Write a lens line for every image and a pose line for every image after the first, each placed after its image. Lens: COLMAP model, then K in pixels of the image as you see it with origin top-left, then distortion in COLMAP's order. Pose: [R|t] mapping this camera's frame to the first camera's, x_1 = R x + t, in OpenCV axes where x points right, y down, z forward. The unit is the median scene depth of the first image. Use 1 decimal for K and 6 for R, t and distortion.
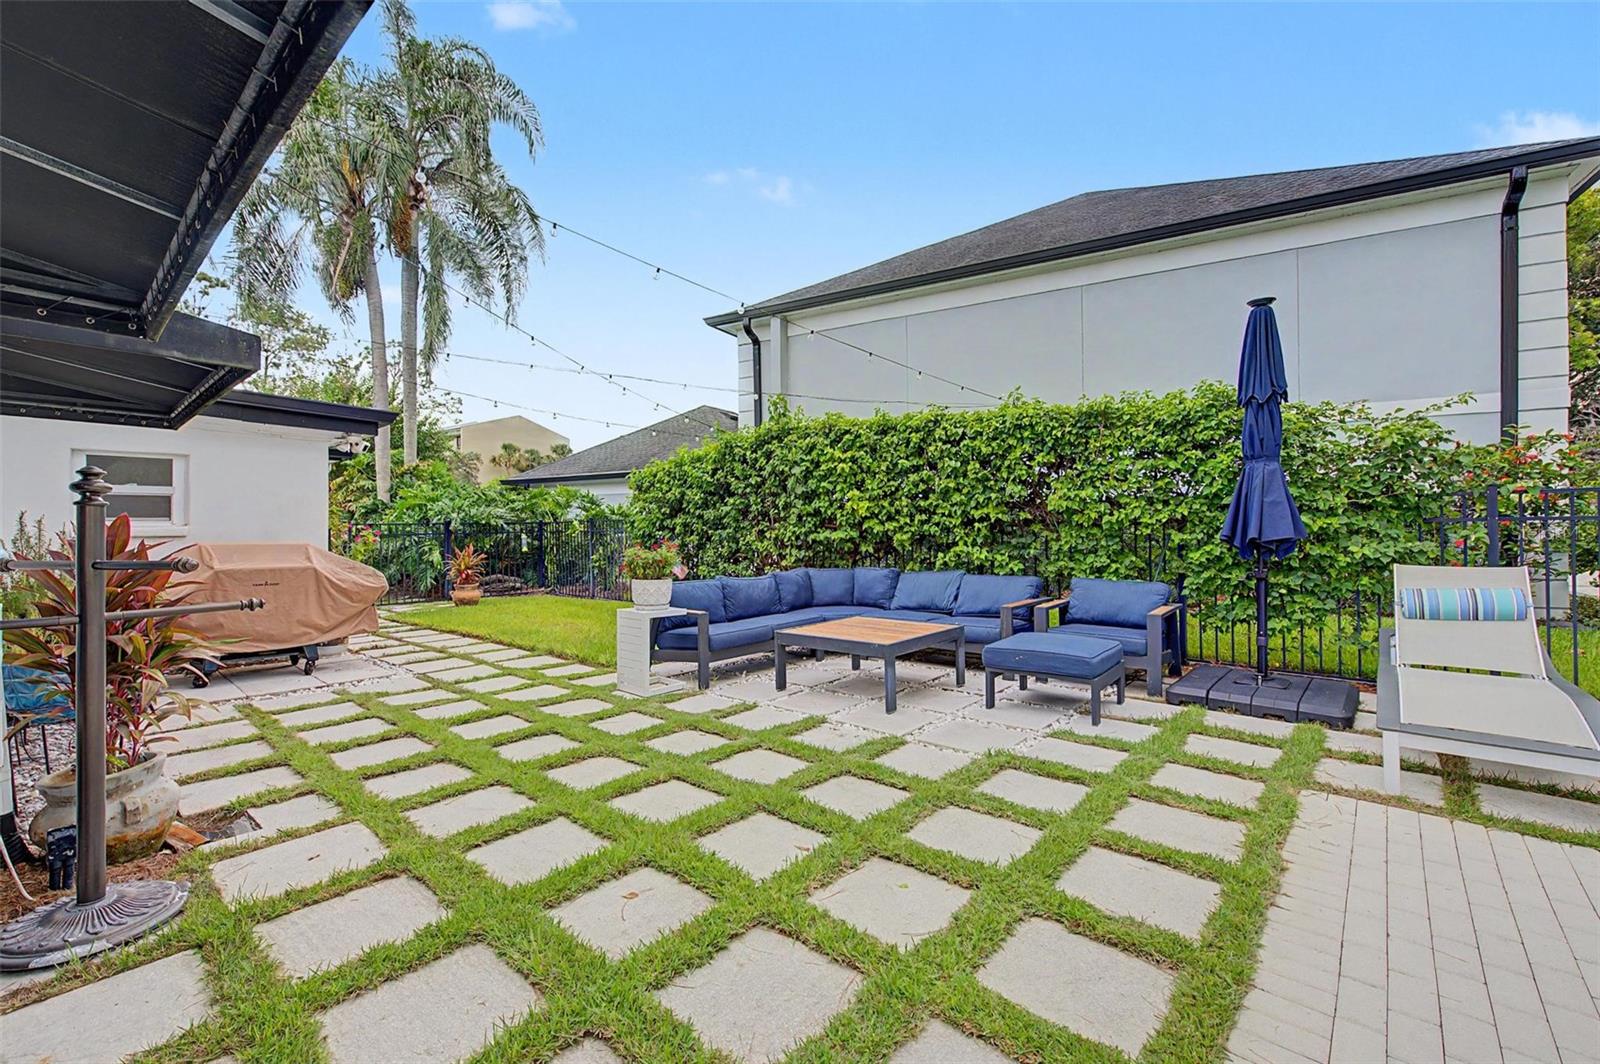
lens RADIAL K [[663.6, 0, 817.5], [0, 663.6, 532.0], [0, 0, 1]] dist [0.000719, -0.000044]
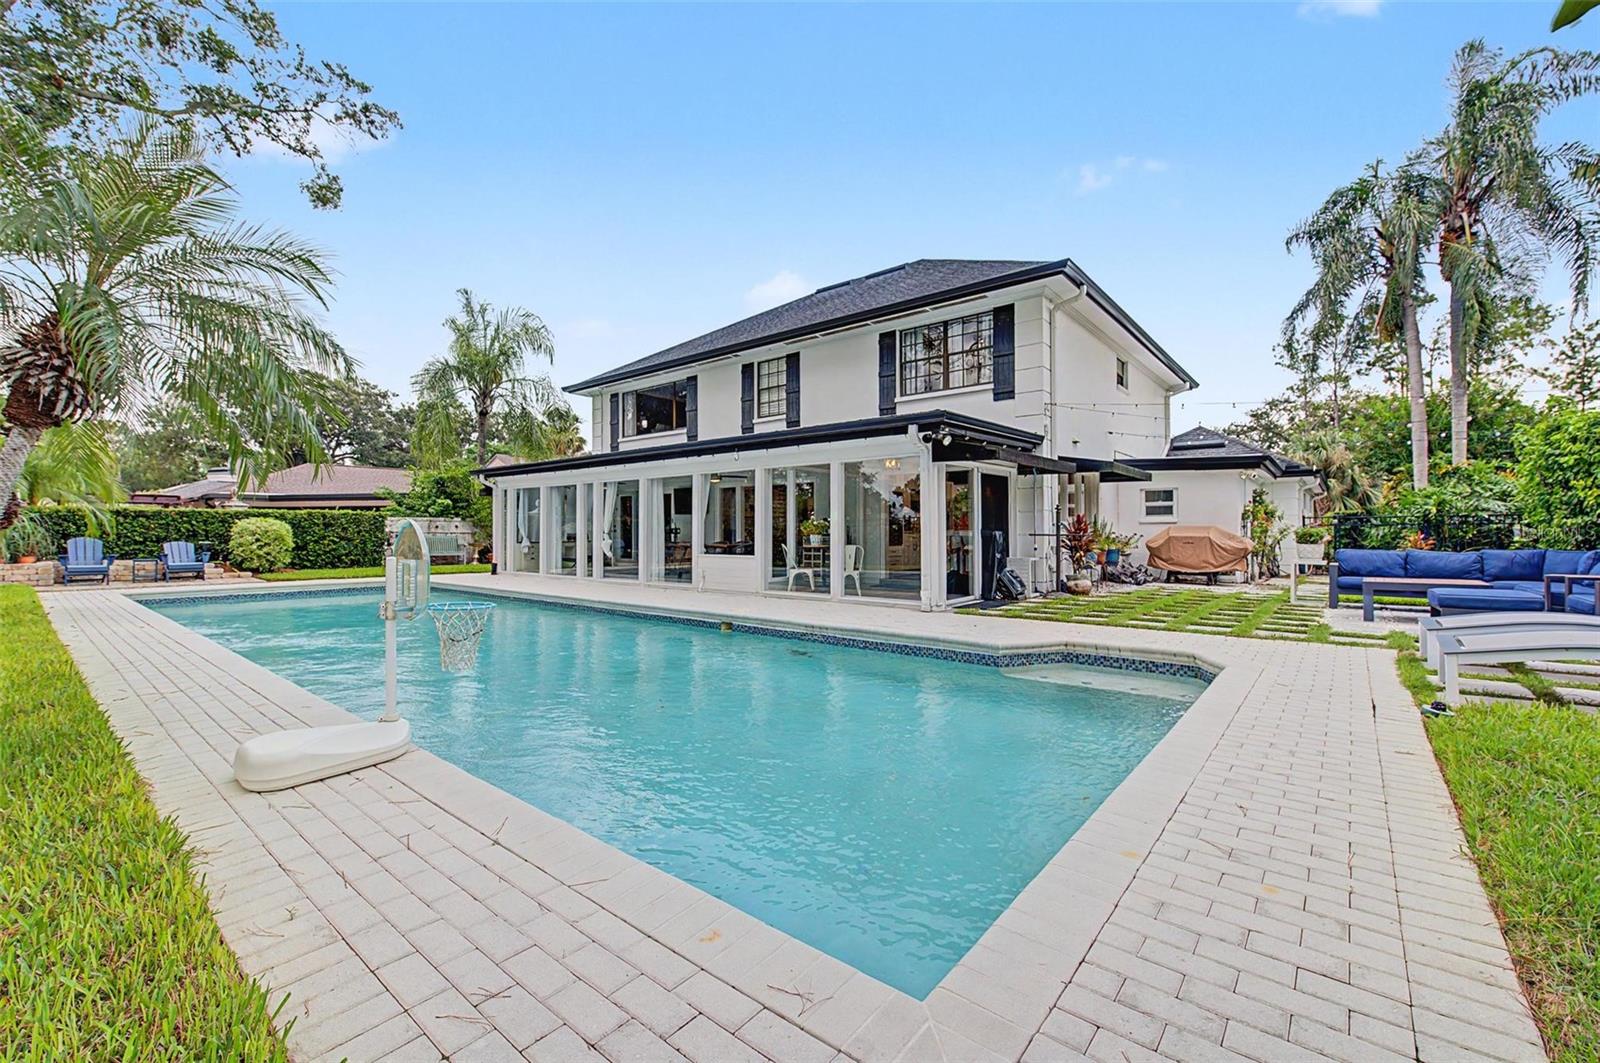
lens RADIAL K [[660.8, 0, 798.7], [0, 660.8, 526.4], [0, 0, 1]] dist [0.000729, -0.000384]
pose [[0.021192, 0.004316, -0.999766, 1.355275], [0.001080, 0.999990, 0.004340, 0.009429], [0.999775, -0.001171, 0.021188, -0.388517]]
